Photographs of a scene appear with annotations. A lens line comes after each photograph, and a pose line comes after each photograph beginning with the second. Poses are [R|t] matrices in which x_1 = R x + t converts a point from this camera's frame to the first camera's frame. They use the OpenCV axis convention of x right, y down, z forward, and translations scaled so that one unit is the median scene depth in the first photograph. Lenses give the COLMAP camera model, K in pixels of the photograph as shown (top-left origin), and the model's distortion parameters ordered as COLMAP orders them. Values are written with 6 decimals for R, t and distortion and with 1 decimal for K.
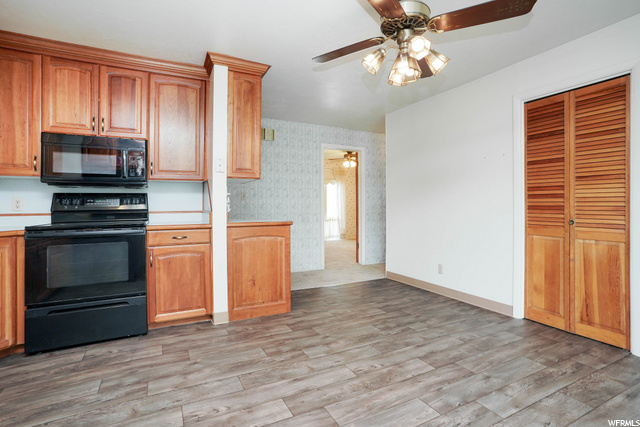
lens RADIAL K [[318.7, 0, 315.6], [0, 318.7, 199.4], [0, 0, 1]] dist [-0.029868, 0.016170]
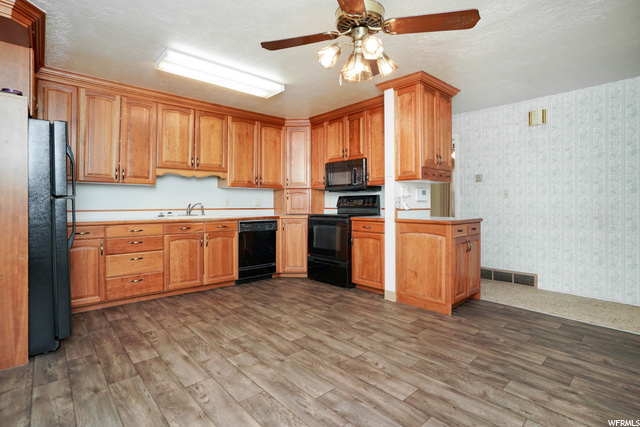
lens RADIAL K [[318.7, 0, 318.8], [0, 318.7, 200.5], [0, 0, 1]] dist [-0.029868, 0.016170]
pose [[0.257944, -0.007350, -0.966132, 0.797862], [0.011133, 0.999927, -0.004635, 0.009895], [0.966096, -0.009560, 0.258007, 0.411117]]
